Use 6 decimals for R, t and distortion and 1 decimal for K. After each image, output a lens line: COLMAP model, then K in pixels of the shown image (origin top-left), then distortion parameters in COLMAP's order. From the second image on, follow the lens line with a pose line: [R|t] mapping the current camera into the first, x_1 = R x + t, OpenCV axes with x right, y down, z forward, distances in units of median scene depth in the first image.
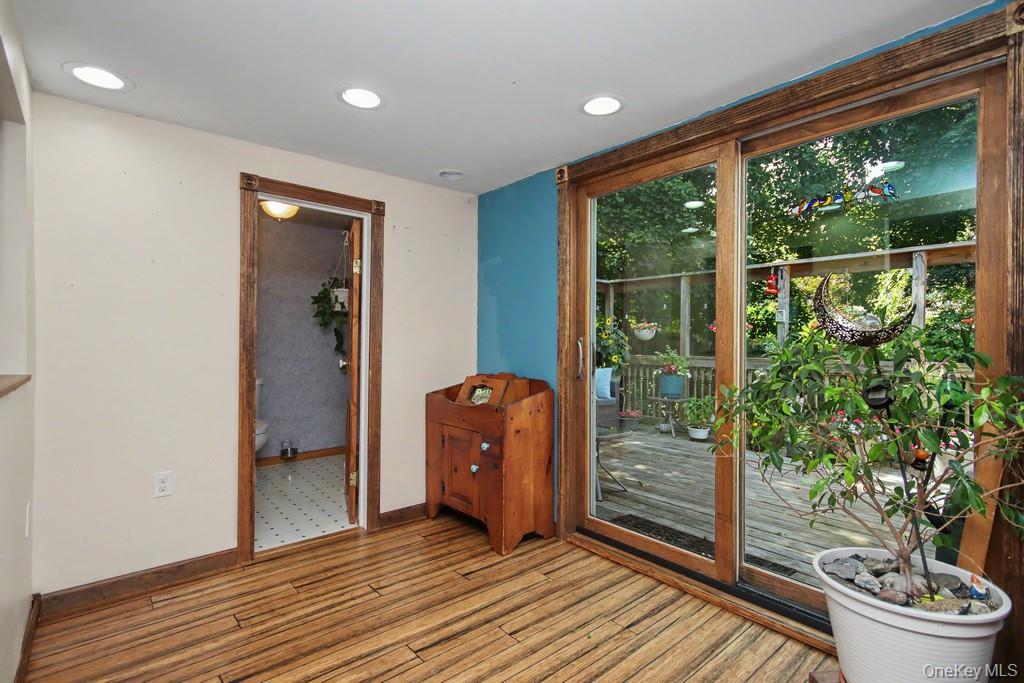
lens RADIAL K [[483.7, 0, 510.4], [0, 483.7, 347.4], [0, 0, 1]] dist [-0.001471, -0.000417]
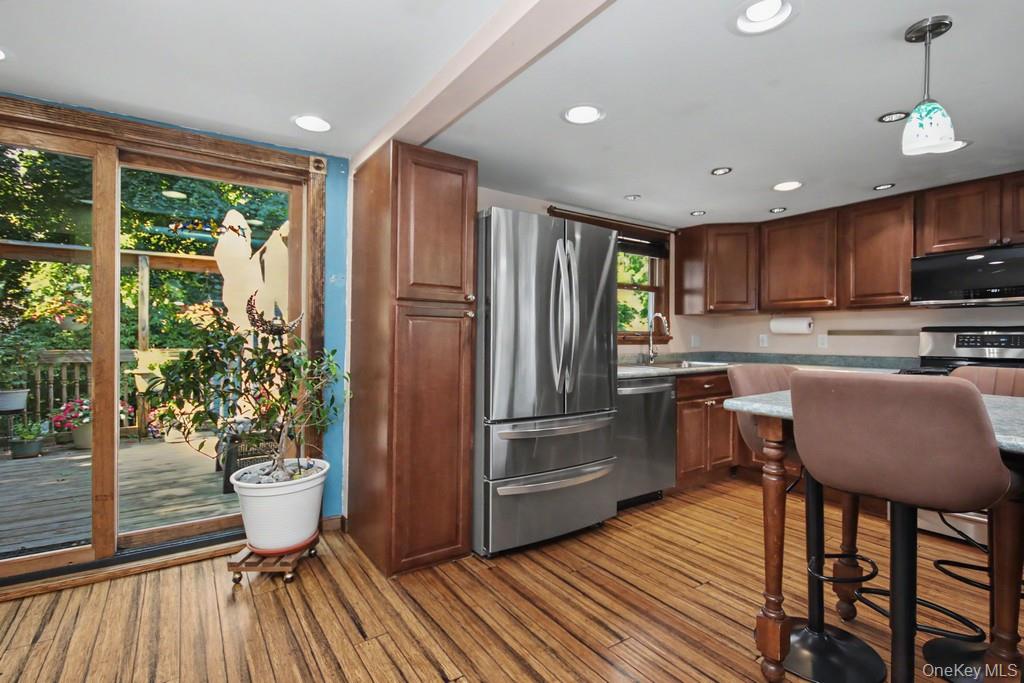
lens RADIAL K [[483.7, 0, 505.1], [0, 483.7, 337.7], [0, 0, 1]] dist [-0.001471, -0.000417]
pose [[0.107774, -0.004298, 0.994166, -0.582696], [0.001474, 0.999990, 0.004163, -0.000798], [-0.994174, 0.001016, 0.107779, 0.013551]]
